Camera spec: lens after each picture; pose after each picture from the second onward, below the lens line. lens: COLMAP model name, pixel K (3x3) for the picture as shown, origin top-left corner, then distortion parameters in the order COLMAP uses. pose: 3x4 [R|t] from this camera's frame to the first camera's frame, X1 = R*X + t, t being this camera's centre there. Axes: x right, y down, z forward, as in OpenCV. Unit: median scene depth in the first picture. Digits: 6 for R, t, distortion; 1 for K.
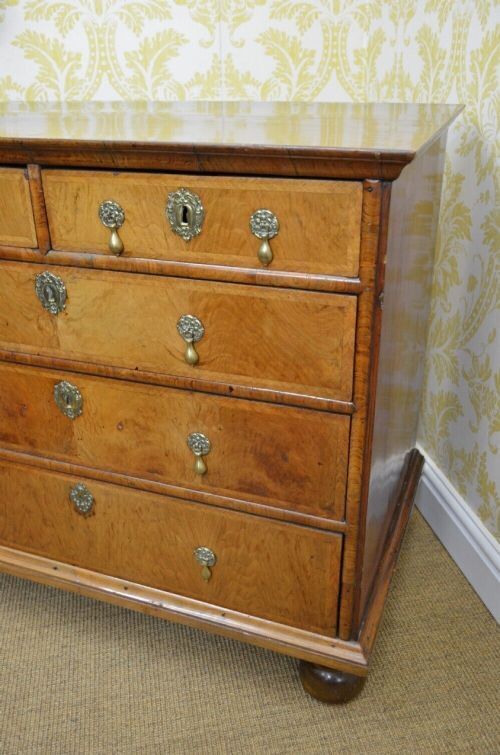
lens RADIAL K [[674.1, 0, 248.4], [0, 674.1, 381.0], [0, 0, 1]] dist [-0.021603, 0.007669]
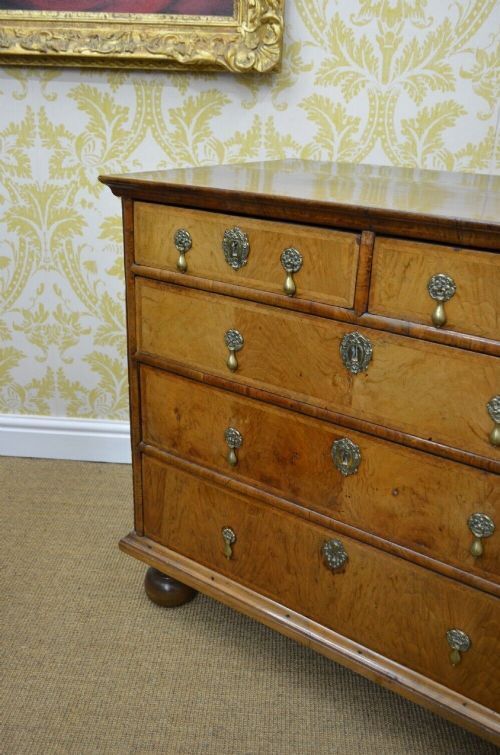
lens RADIAL K [[674.1, 0, 250.4], [0, 674.1, 381.8], [0, 0, 1]] dist [-0.021603, 0.007669]
pose [[0.966906, 0.141376, -0.212381, -0.229625], [-0.155180, 0.986634, -0.049716, -0.011883], [0.202514, 0.081028, 0.975921, -0.031880]]
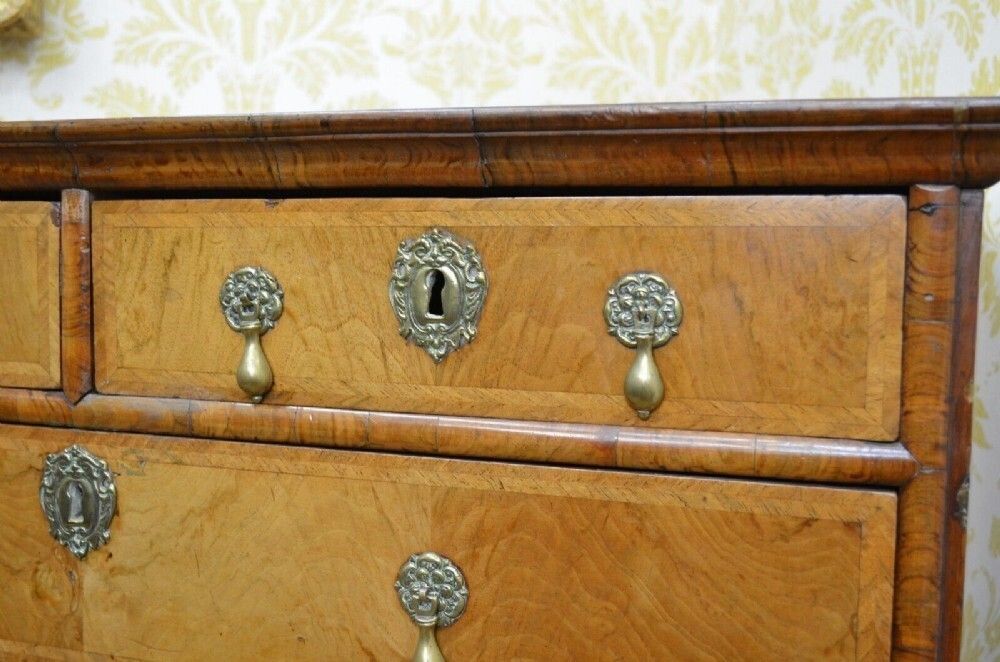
lens RADIAL K [[1113.6, 0, 499.5], [0, 1113.6, 338.0], [0, 0, 1]] dist [-0.016273, 0.000000]
pose [[0.998733, 0.027592, 0.042086, -0.075073], [-0.009968, 0.928190, -0.371974, 0.022738], [-0.049327, 0.371083, 0.927289, 0.347385]]
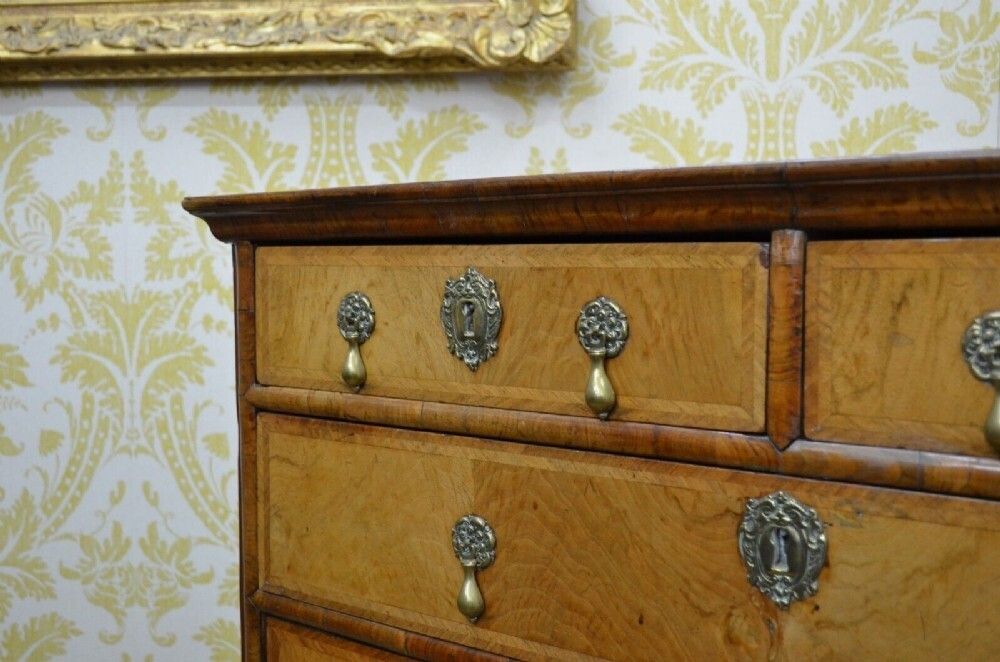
lens RADIAL K [[1113.6, 0, 507.3], [0, 1113.6, 342.6], [0, 0, 1]] dist [-0.016273, 0.000000]
pose [[0.958042, 0.035939, -0.284367, -0.272884], [-0.138546, 0.926574, -0.349664, 0.005866], [0.250921, 0.374390, 0.892676, 0.347669]]
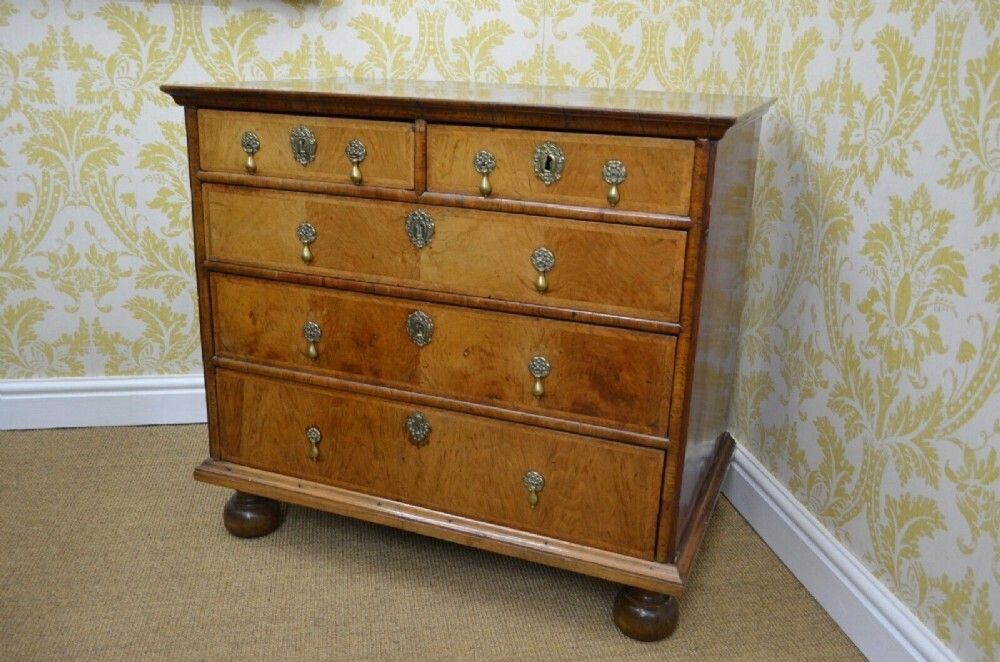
lens RADIAL K [[892.9, 0, 500.9], [0, 892.9, 335.3], [0, 0, 1]] dist [-0.021603, 0.007669]
pose [[0.998707, 0.050835, 0.000433, -0.148004], [-0.050244, 0.988321, -0.143864, 0.272127], [-0.007741, 0.143656, 0.989597, -0.513203]]
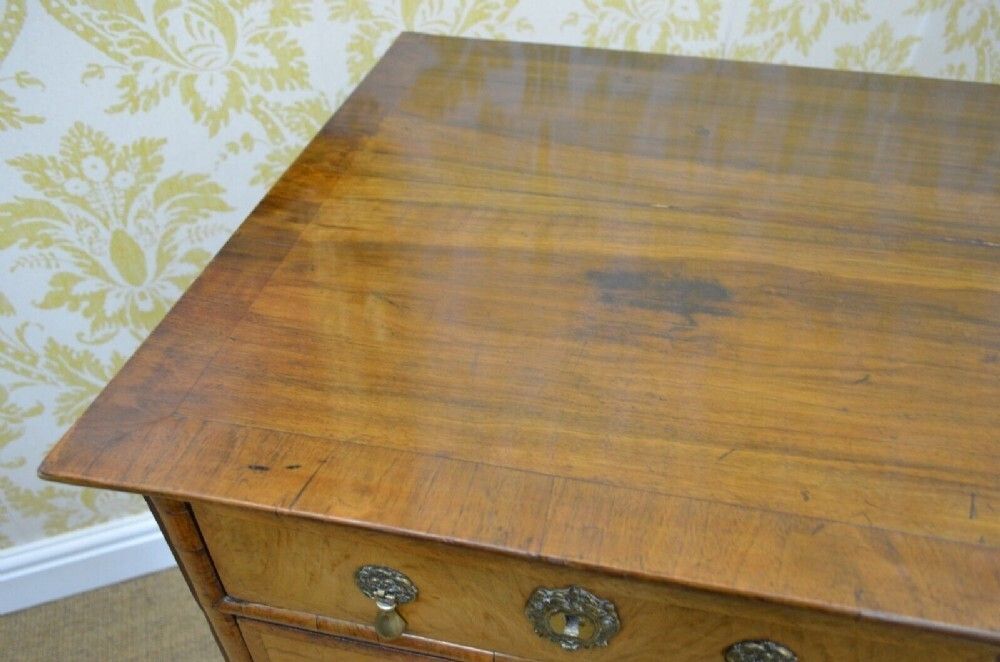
lens RADIAL K [[765.6, 0, 504.0], [0, 765.6, 337.0], [0, 0, 1]] dist [-0.015269, 0.014272]
pose [[0.986656, -0.084060, 0.139442, -0.612517], [0.044638, 0.963260, 0.264833, -0.569203], [-0.156581, -0.255075, 0.954159, 0.657362]]
